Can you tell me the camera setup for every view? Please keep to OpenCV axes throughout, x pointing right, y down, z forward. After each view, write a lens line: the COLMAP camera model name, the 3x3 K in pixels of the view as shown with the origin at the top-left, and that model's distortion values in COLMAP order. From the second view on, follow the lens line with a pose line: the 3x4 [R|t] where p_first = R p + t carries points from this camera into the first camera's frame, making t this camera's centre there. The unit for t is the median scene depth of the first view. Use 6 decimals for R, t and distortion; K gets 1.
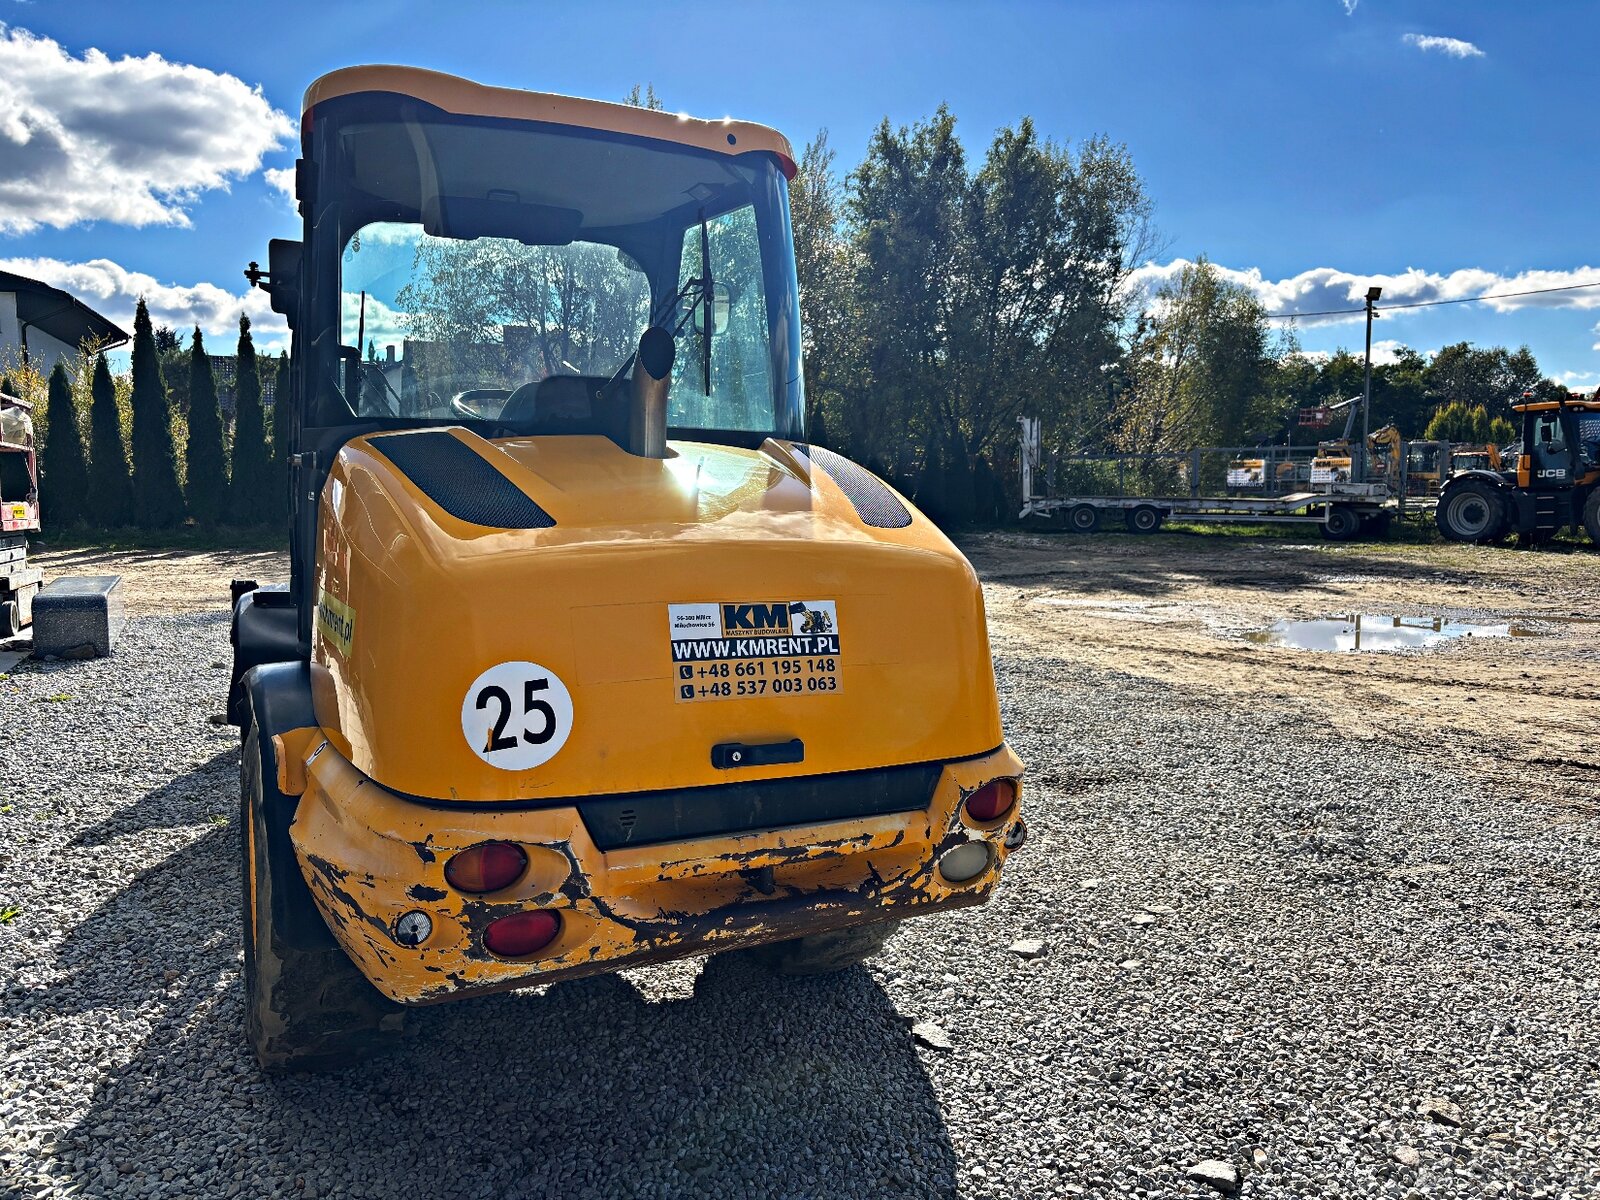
lens RADIAL K [[1220.3, 0, 790.3], [0, 1220.3, 601.5], [0, 0, 1]] dist [0.037138, -0.034396]
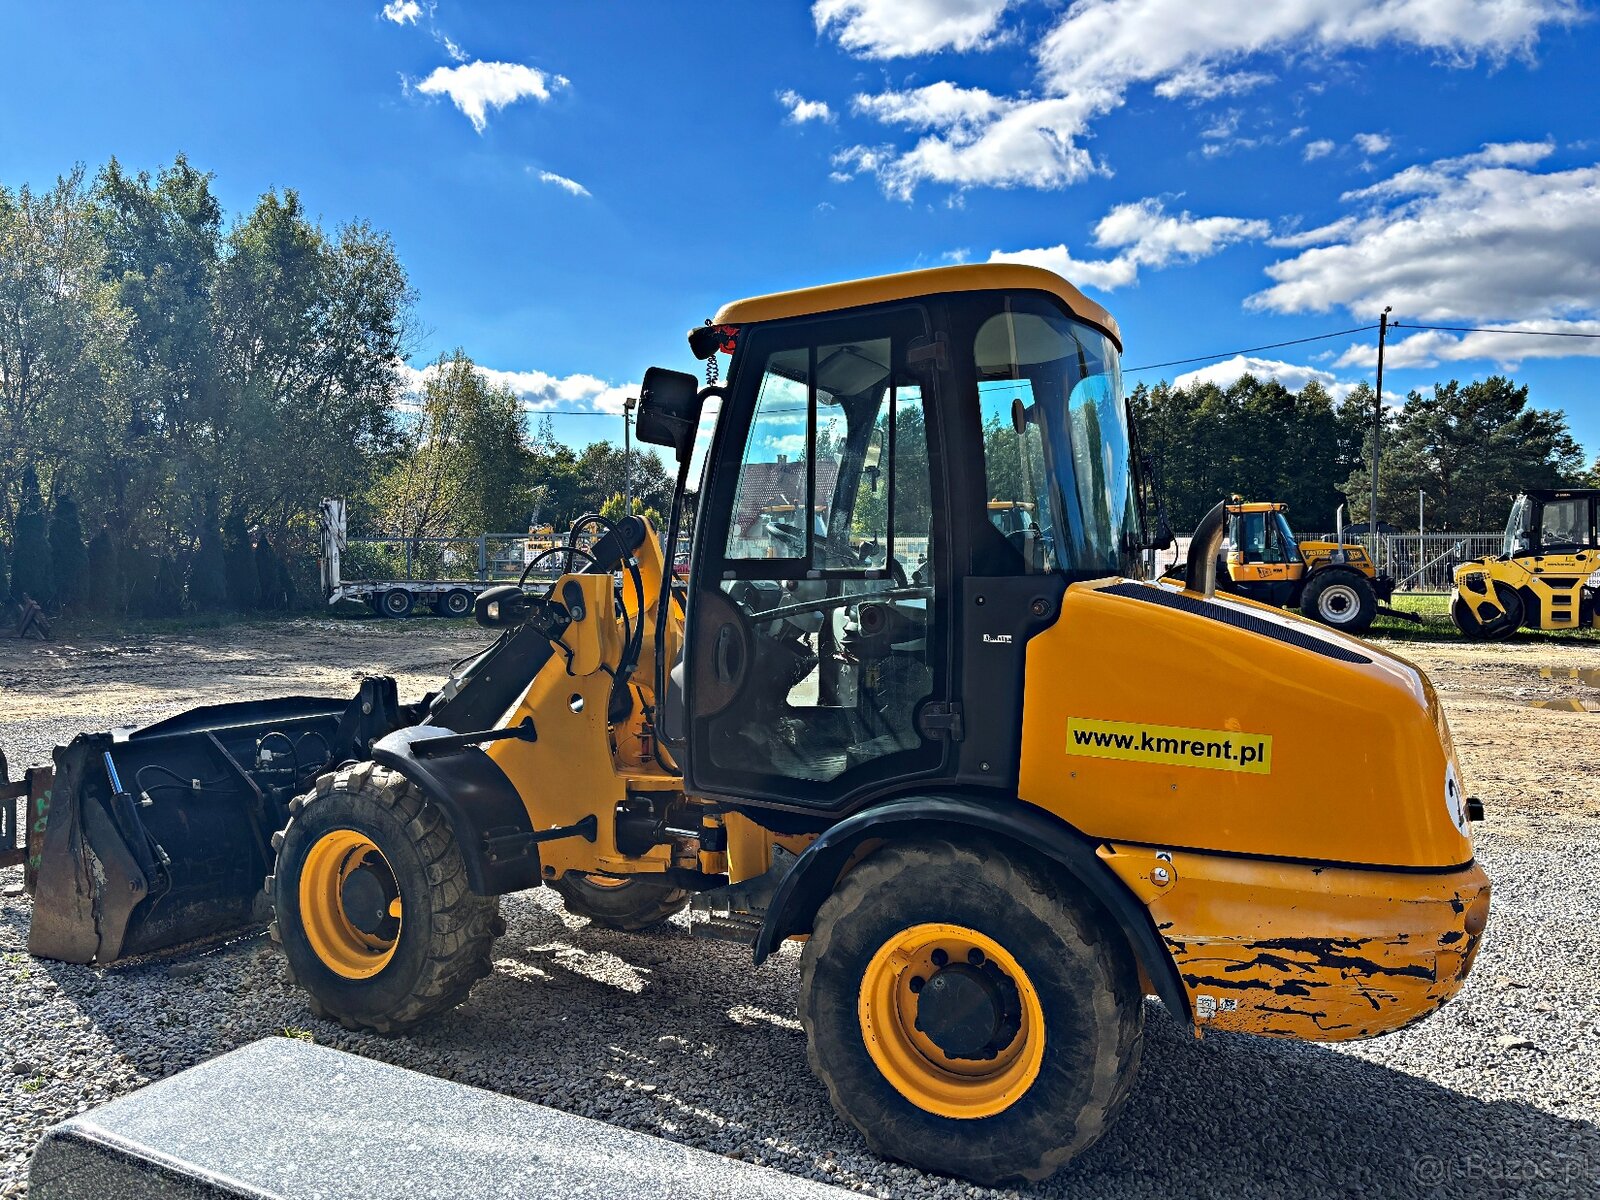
lens RADIAL K [[1220.3, 0, 790.3], [0, 1220.3, 601.5], [0, 0, 1]] dist [0.037138, -0.034396]
pose [[0.780769, -0.020528, 0.624483, -0.125031], [0.059429, 0.997369, -0.041515, -0.008720], [-0.621987, 0.069526, 0.779935, 0.026803]]
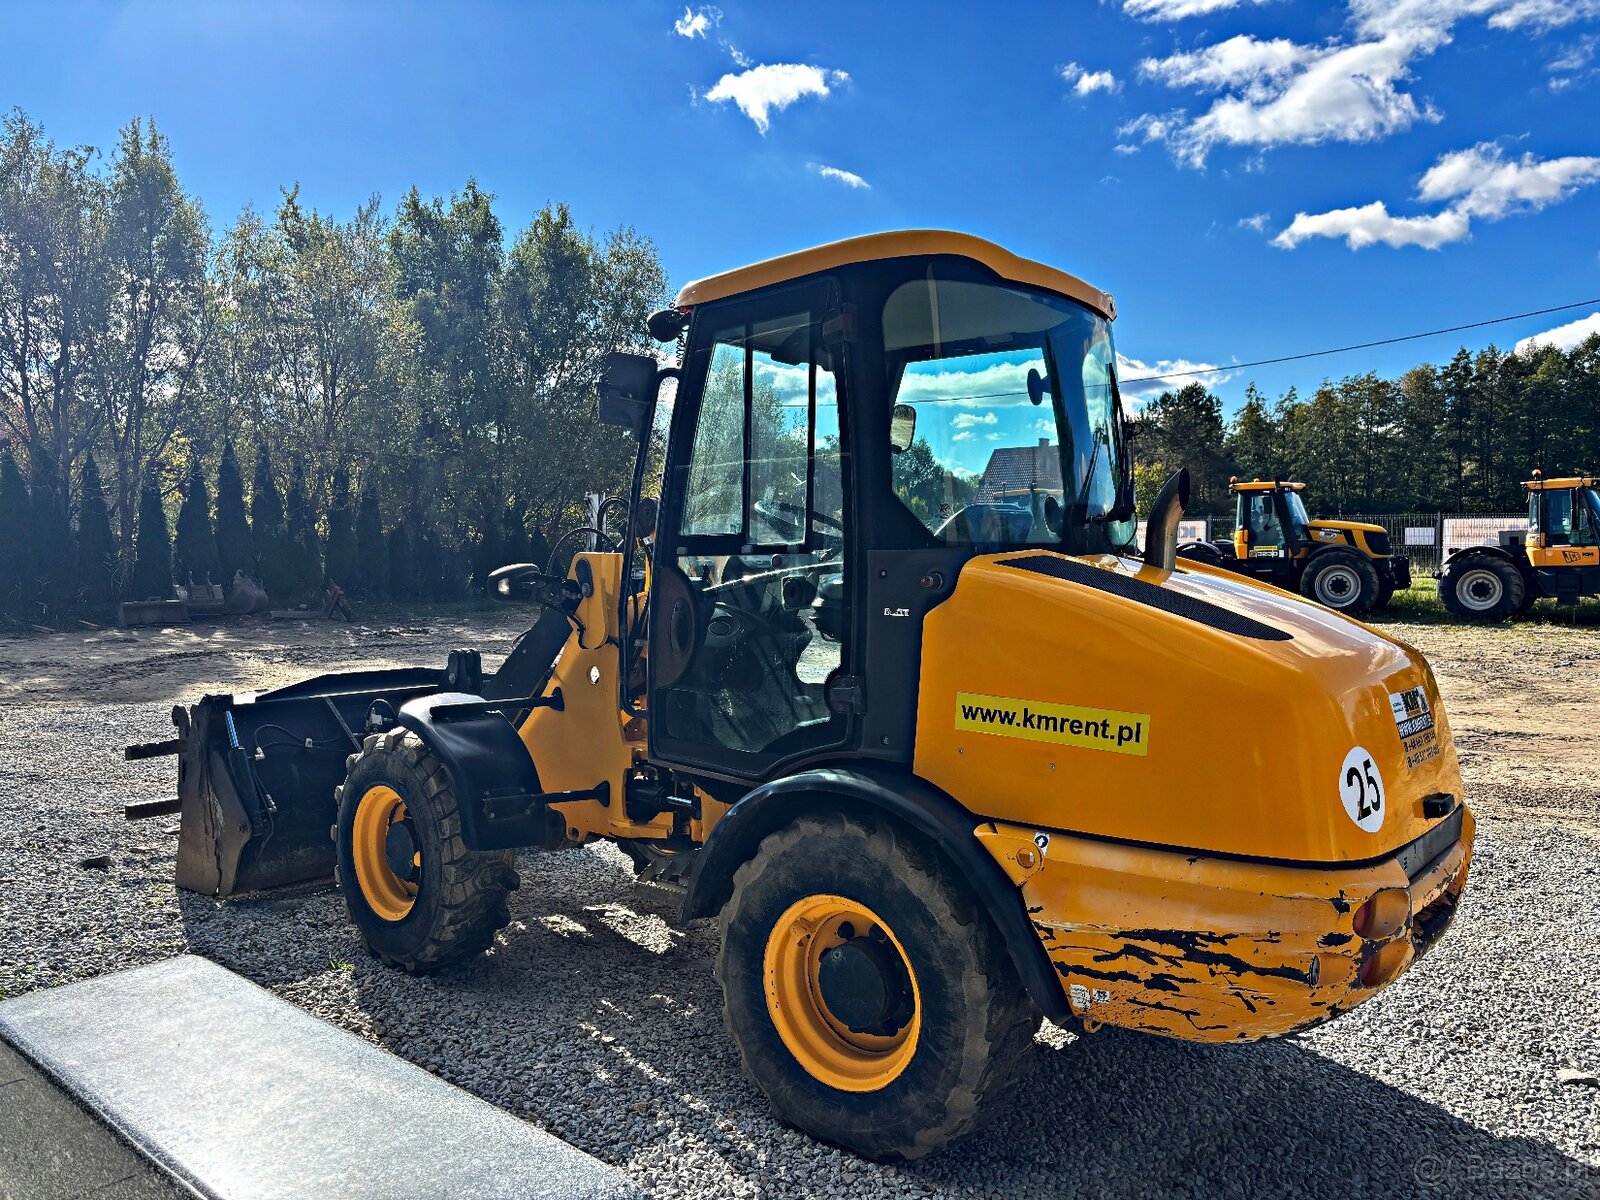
lens RADIAL K [[1220.3, 0, 790.3], [0, 1220.3, 601.5], [0, 0, 1]] dist [0.037138, -0.034396]
pose [[0.904036, -0.022740, 0.426851, -0.096229], [0.046339, 0.997912, -0.044982, -0.005269], [-0.424937, 0.060445, 0.903202, 0.006726]]
